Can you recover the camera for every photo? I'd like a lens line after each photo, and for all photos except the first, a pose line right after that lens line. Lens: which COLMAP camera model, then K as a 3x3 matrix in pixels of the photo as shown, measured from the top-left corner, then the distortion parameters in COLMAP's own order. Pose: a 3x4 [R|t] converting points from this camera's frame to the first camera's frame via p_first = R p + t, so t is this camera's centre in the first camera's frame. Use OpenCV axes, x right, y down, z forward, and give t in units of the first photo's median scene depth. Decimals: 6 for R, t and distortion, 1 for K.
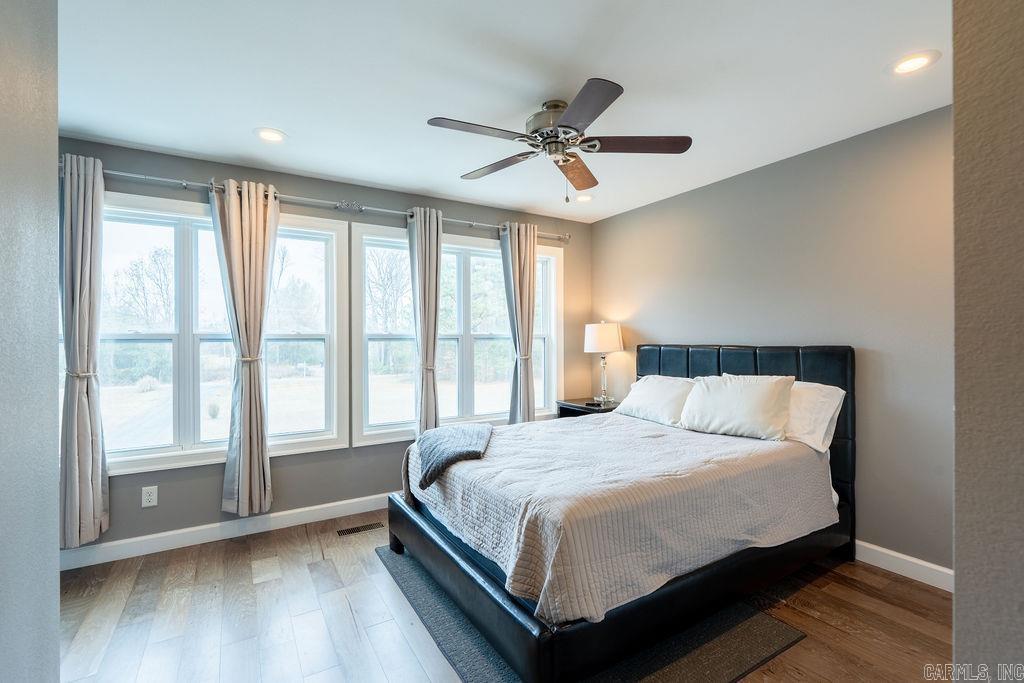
lens RADIAL K [[462.3, 0, 510.7], [0, 462.3, 339.3], [0, 0, 1]] dist [-0.002920, -0.000012]
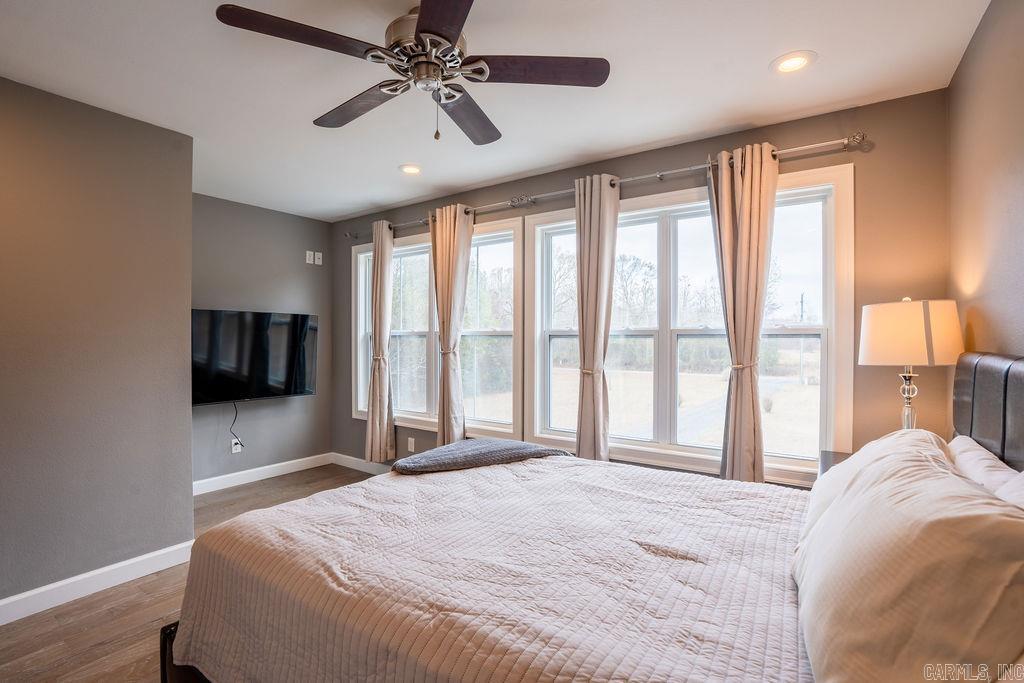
lens RADIAL K [[472.6, 0, 512.0], [0, 472.6, 341.5], [0, 0, 1]] dist [-0.071487, 0.026716]
pose [[0.411933, 0.013429, -0.911115, 0.541180], [-0.000620, 0.999895, 0.014457, -0.002410], [0.911214, -0.005391, 0.411898, 0.549521]]
